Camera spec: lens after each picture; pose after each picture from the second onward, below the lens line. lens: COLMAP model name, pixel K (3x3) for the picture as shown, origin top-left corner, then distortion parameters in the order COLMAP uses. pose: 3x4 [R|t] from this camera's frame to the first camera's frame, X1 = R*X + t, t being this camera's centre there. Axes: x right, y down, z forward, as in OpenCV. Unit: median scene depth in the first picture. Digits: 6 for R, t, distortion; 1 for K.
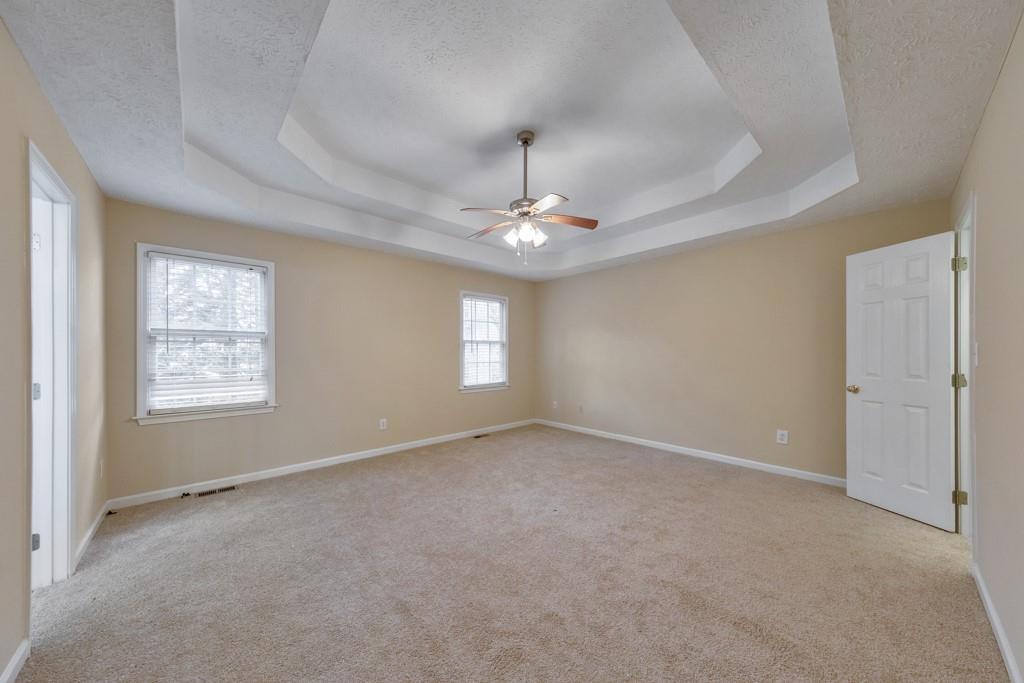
lens RADIAL K [[347.2, 0, 506.0], [0, 347.2, 347.6], [0, 0, 1]] dist [-0.000256, 0.000022]
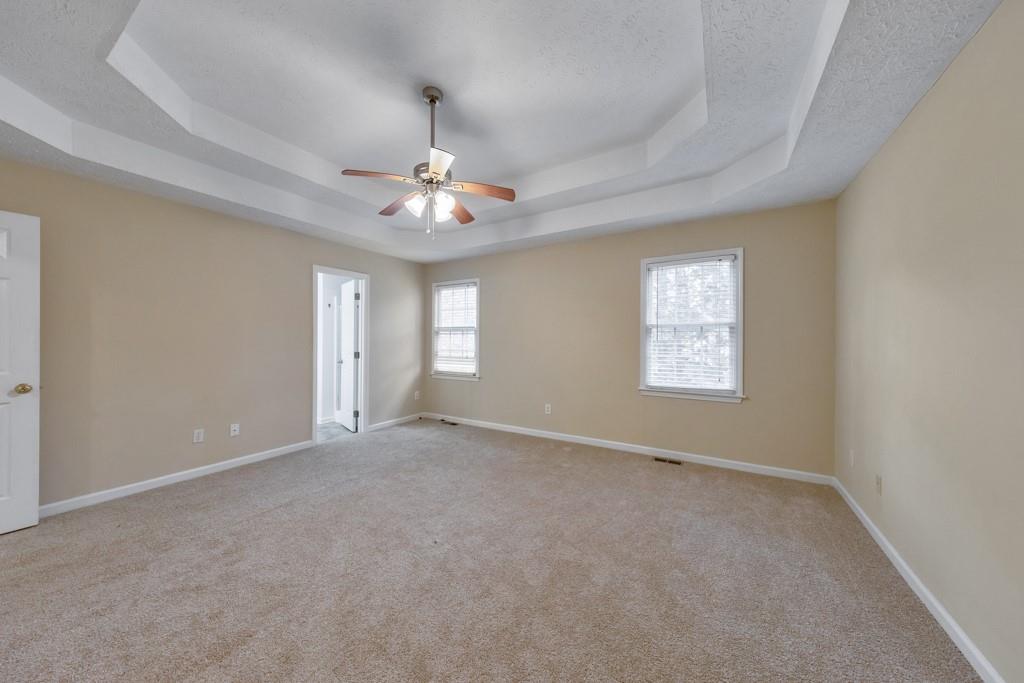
lens RADIAL K [[348.4, 0, 501.3], [0, 348.4, 340.8], [0, 0, 1]] dist [0.054905, -0.000004]
pose [[0.276460, 0.002196, -0.961023, 0.522410], [0.008596, 0.999952, 0.004757, 0.007110], [0.960987, -0.009576, 0.276428, 0.488868]]
